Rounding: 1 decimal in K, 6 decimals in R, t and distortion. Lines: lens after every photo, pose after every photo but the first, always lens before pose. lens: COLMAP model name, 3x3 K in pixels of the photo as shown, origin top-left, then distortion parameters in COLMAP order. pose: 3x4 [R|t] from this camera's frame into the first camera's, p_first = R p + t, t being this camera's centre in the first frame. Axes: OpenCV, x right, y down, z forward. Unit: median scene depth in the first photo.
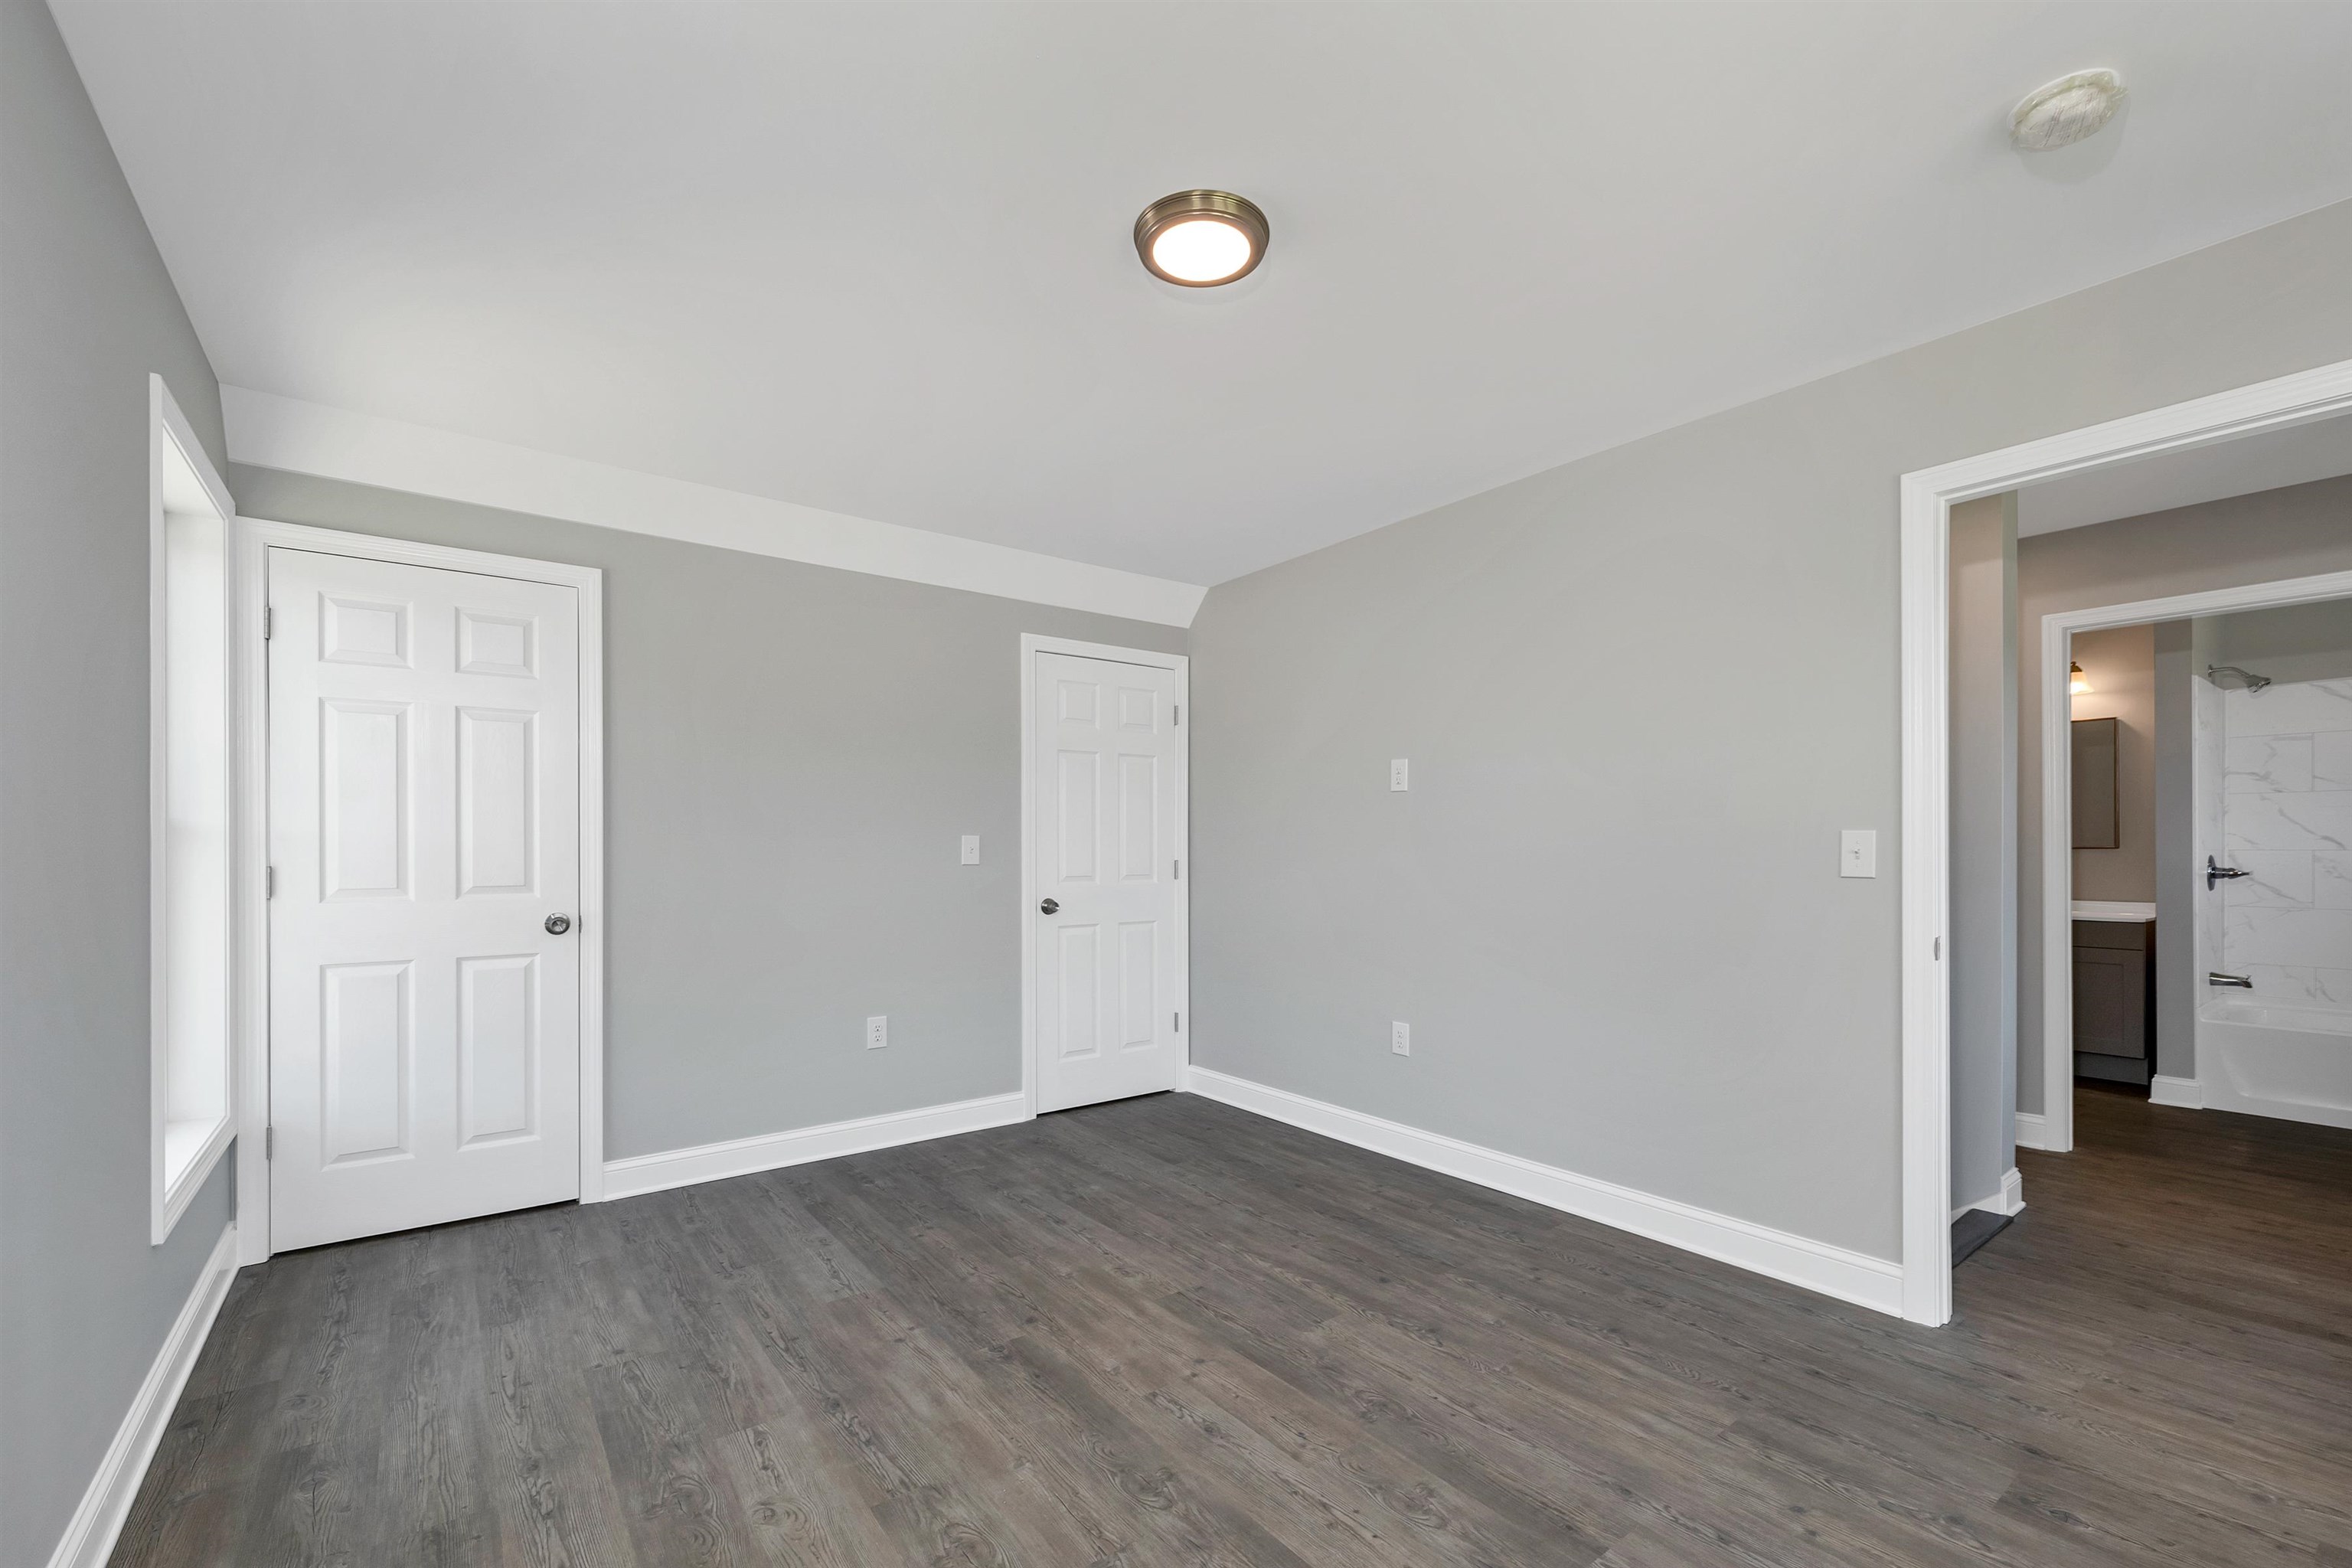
lens RADIAL K [[976.1, 0, 1187.9], [0, 976.1, 848.6], [0, 0, 1]] dist [-0.000528, 0.000042]
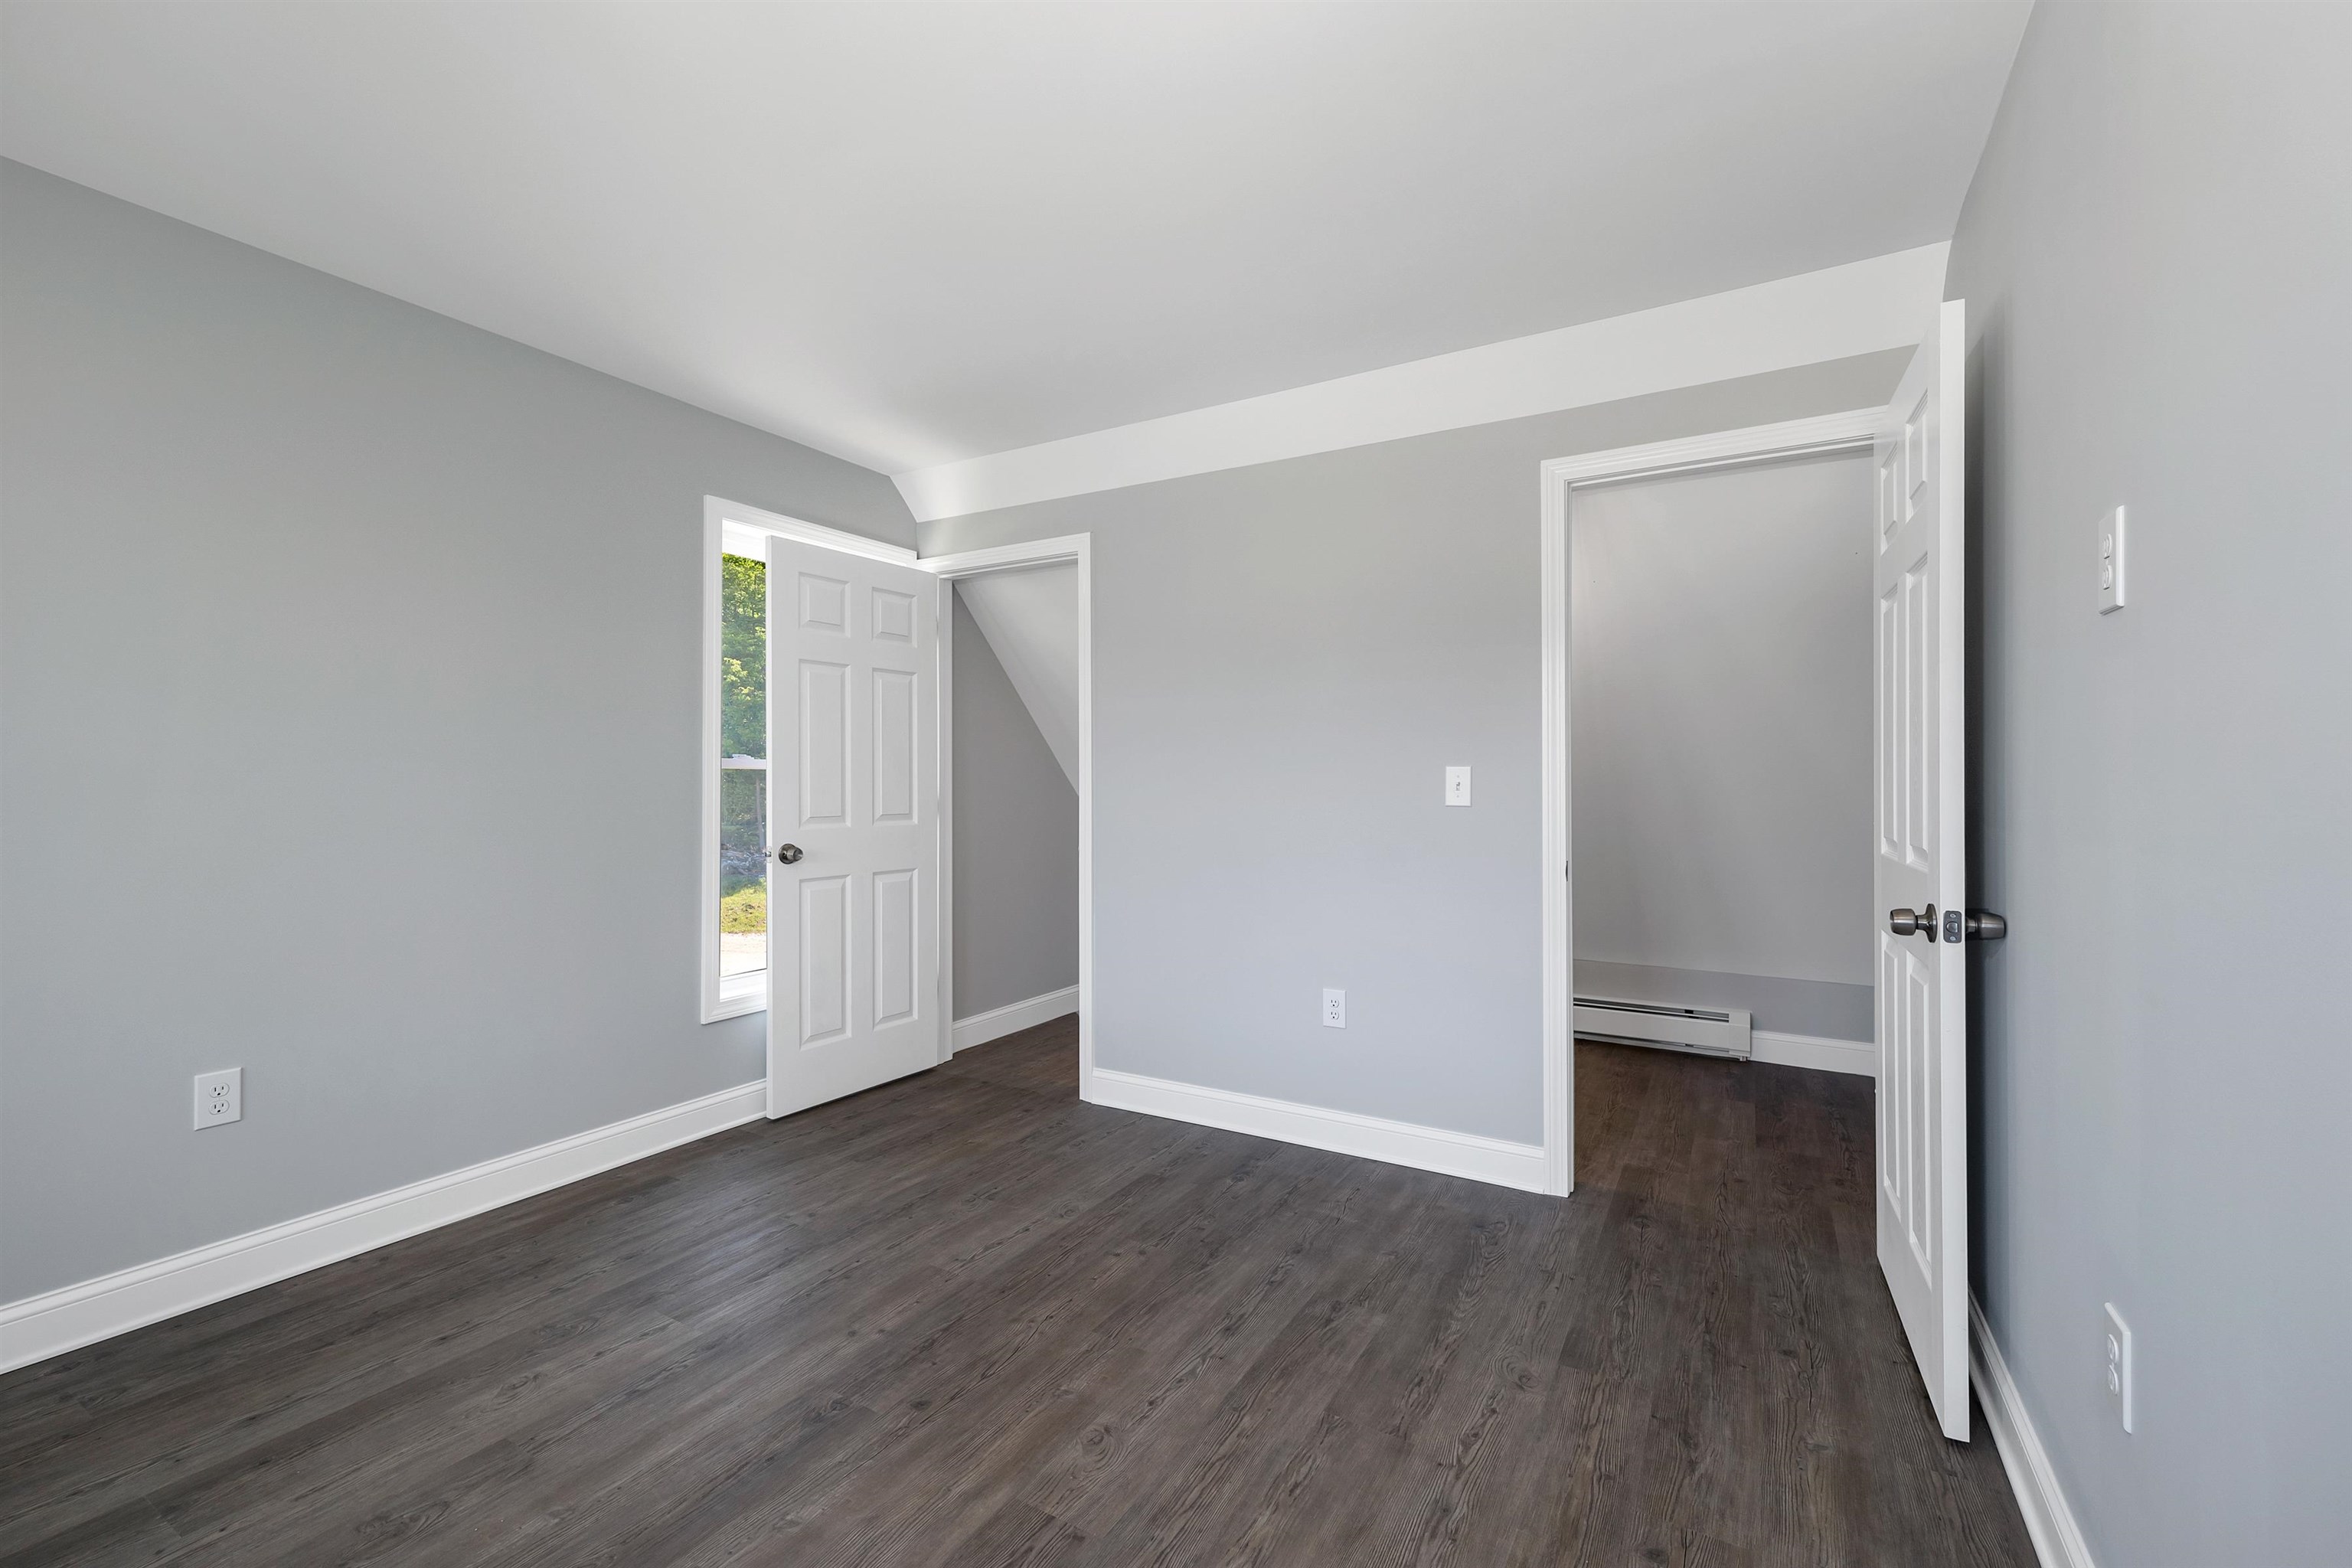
lens RADIAL K [[976.1, 0, 1180.2], [0, 976.1, 780.4], [0, 0, 1]] dist [-0.000528, 0.000042]
pose [[0.379188, -0.005041, -0.925306, 0.542125], [-0.003180, 0.999972, -0.006751, 0.004316], [0.925314, 0.005502, 0.379161, 0.788808]]
